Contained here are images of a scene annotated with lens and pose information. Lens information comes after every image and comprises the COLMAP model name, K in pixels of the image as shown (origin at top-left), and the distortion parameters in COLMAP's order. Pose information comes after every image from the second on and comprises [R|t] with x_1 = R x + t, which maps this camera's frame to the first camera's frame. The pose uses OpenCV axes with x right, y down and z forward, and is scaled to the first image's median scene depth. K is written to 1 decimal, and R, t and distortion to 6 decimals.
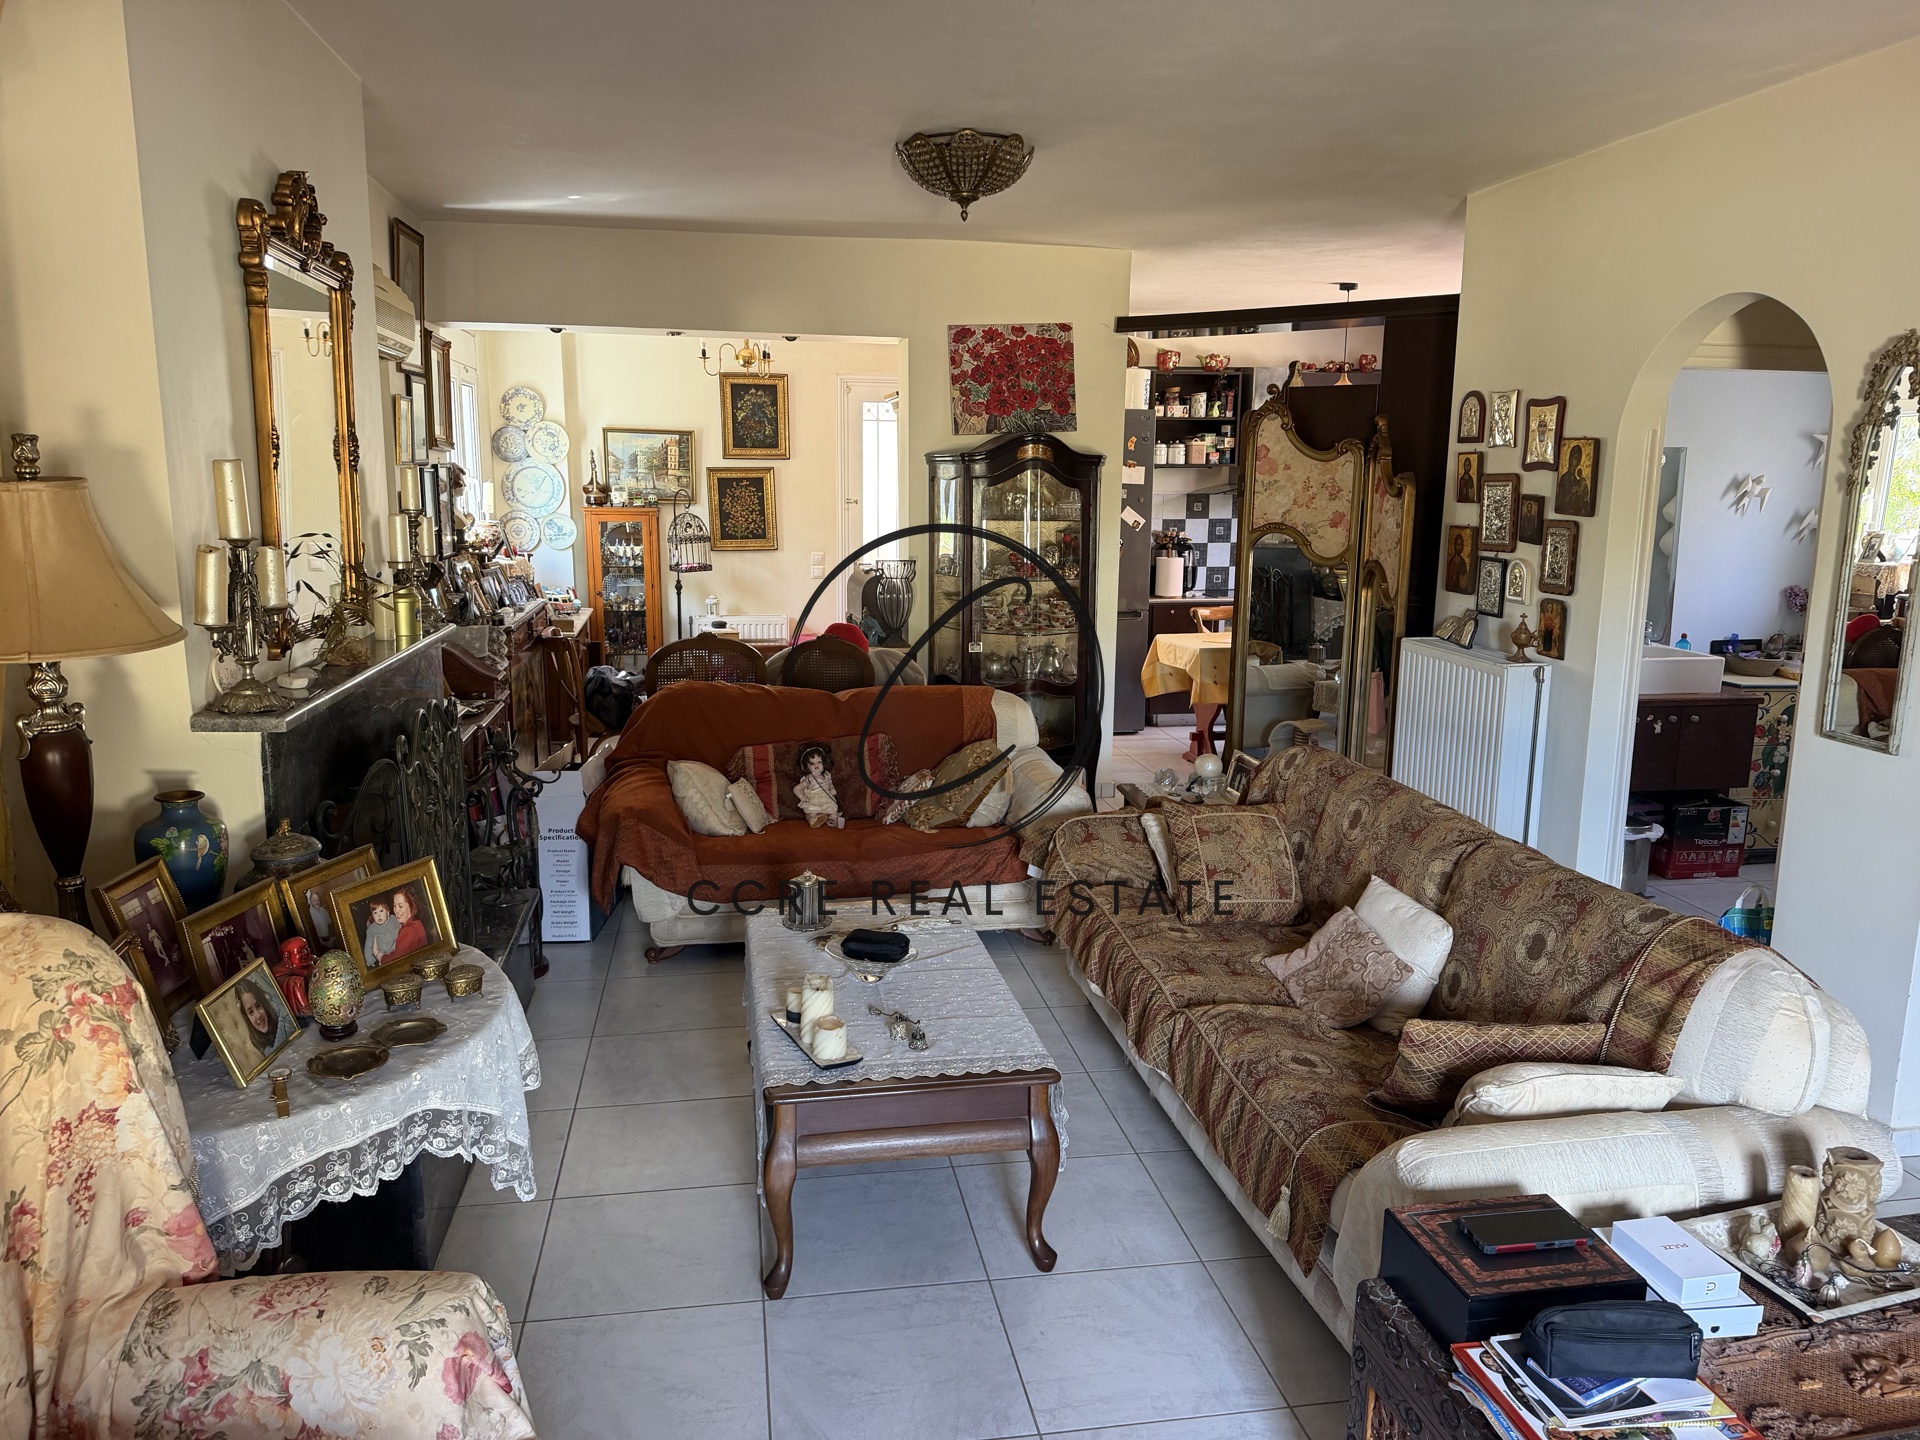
lens RADIAL K [[1329.7, 0, 960.0], [0, 1329.7, 720.0], [0, 0, 1]] dist [0.003863, 0.001675]
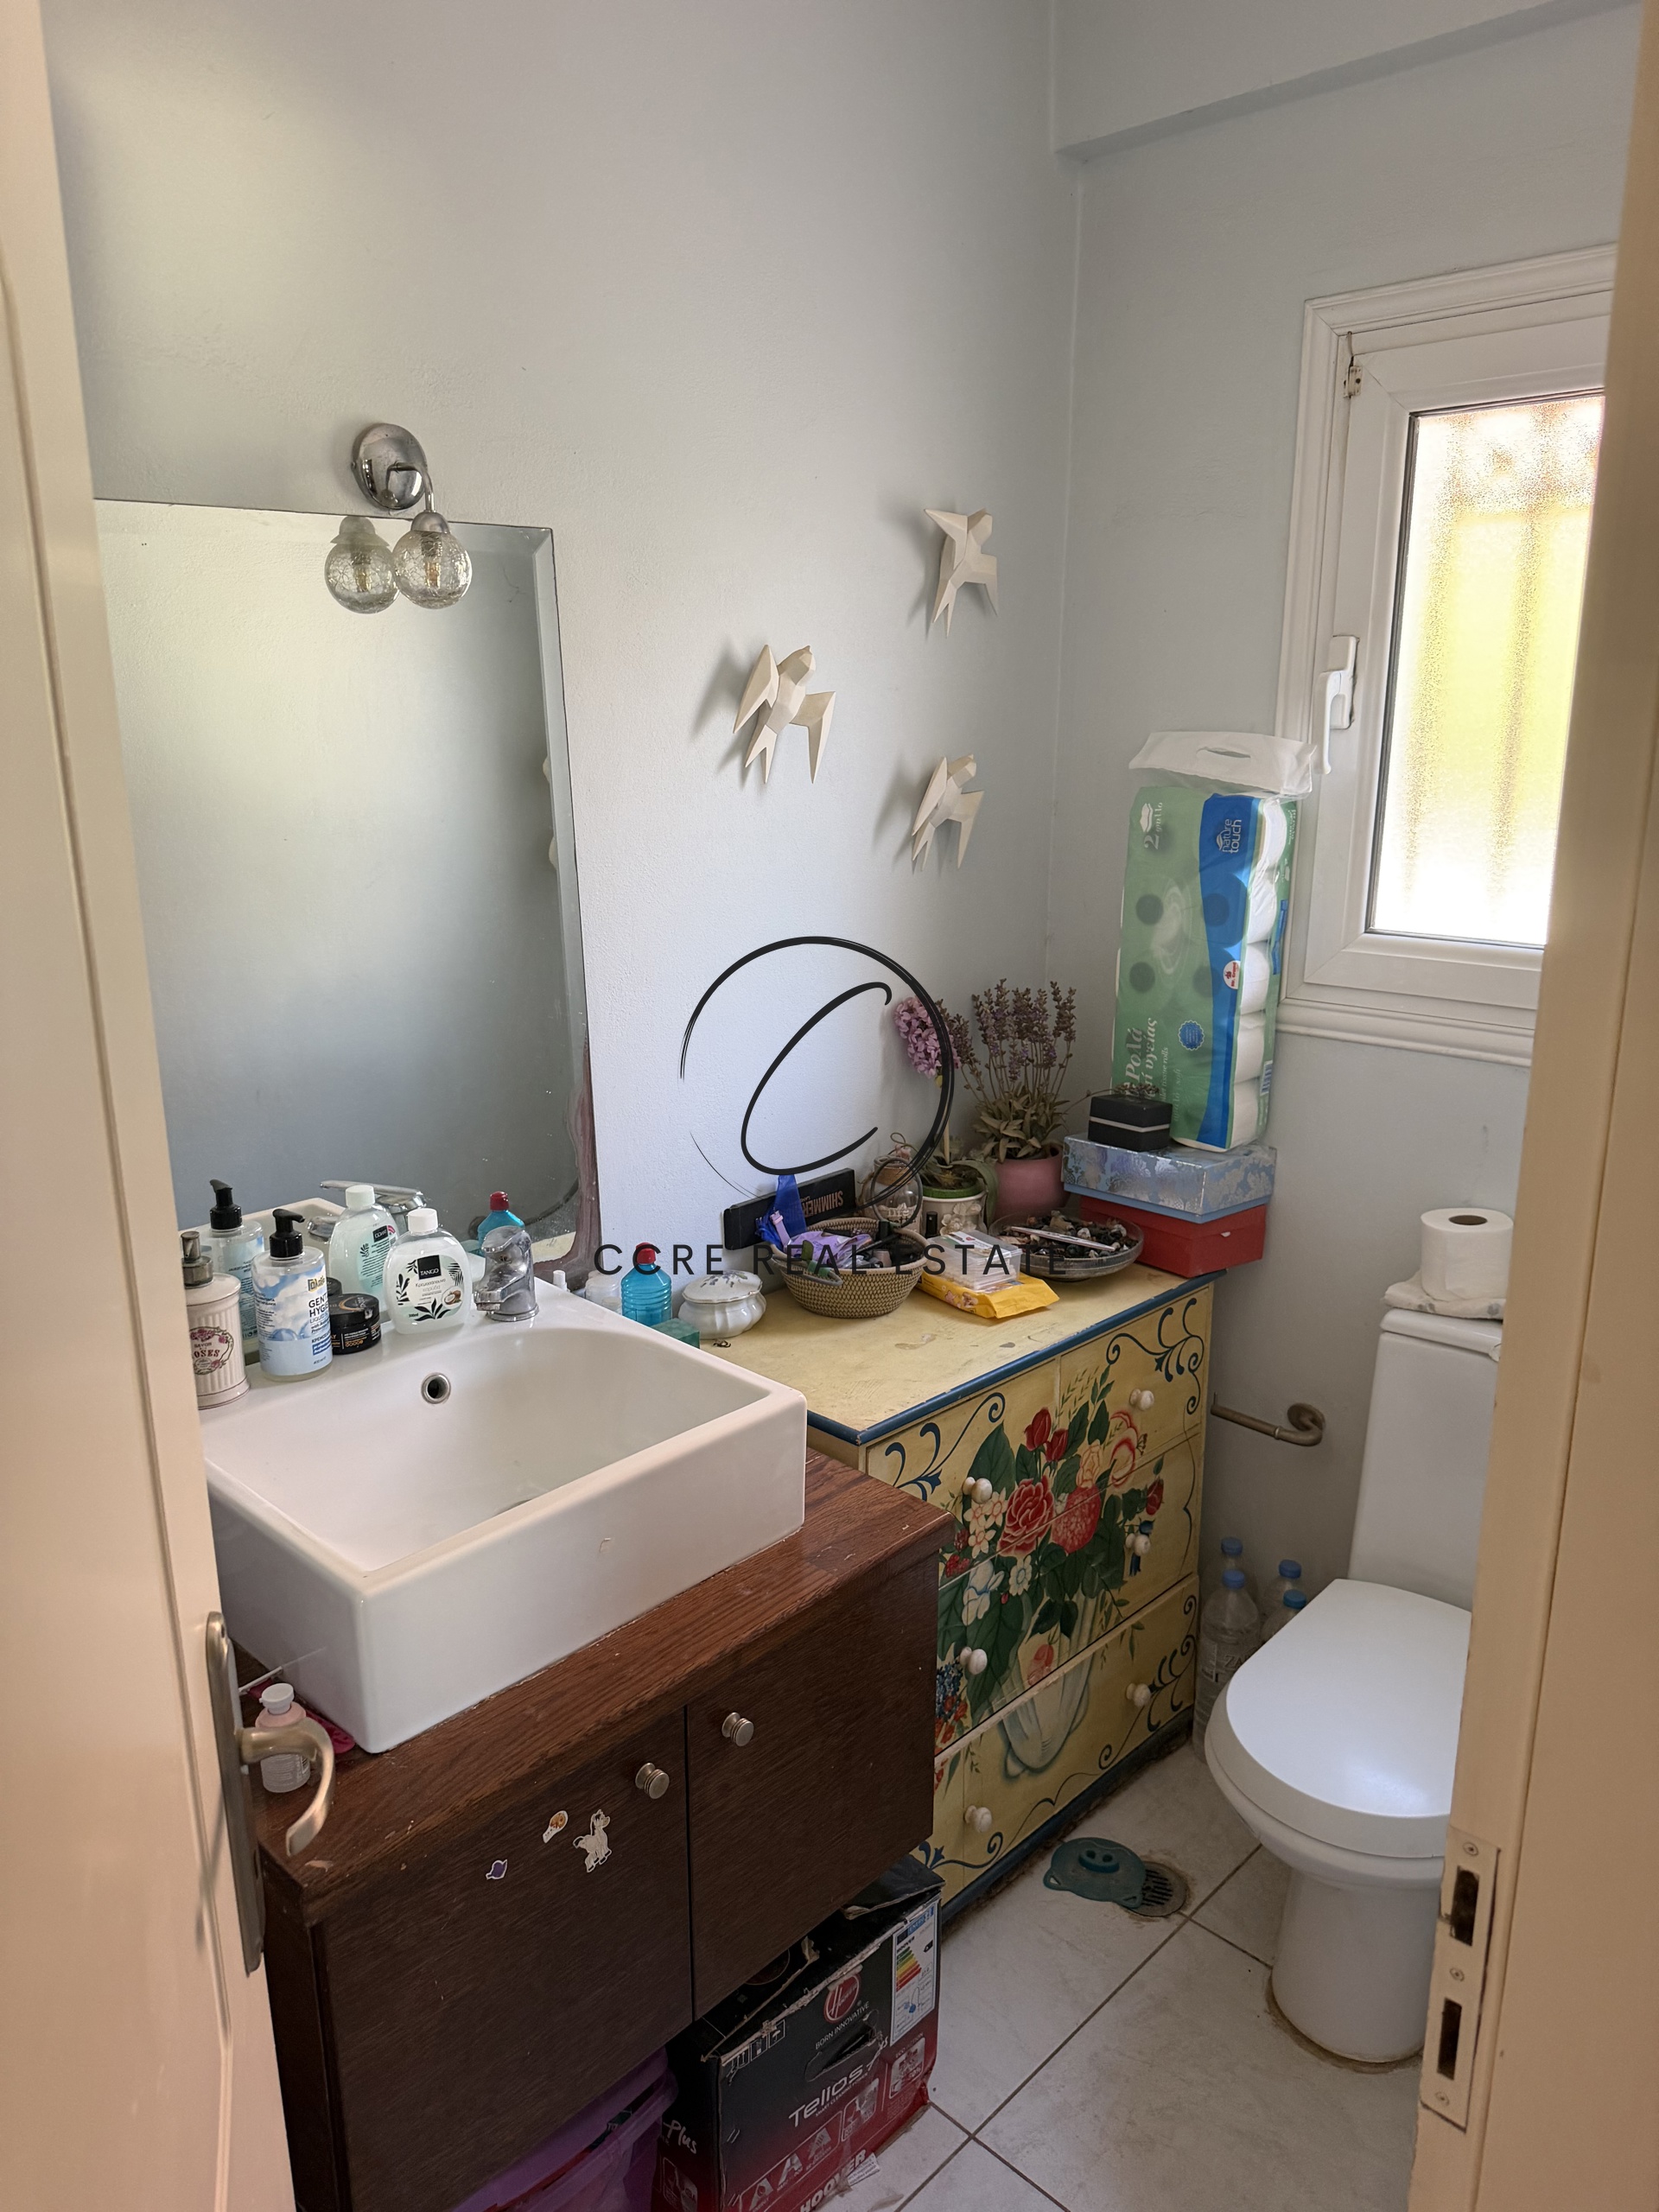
lens RADIAL K [[1542.8, 0, 829.5], [0, 1542.8, 1106.0], [0, 0, 1]] dist [0.114709, -0.175341]
pose [[0.802199, -0.158285, 0.575693, 0.389529], [0.114465, 0.987105, 0.111900, -0.120926], [-0.585981, -0.023870, 0.809973, 0.710250]]
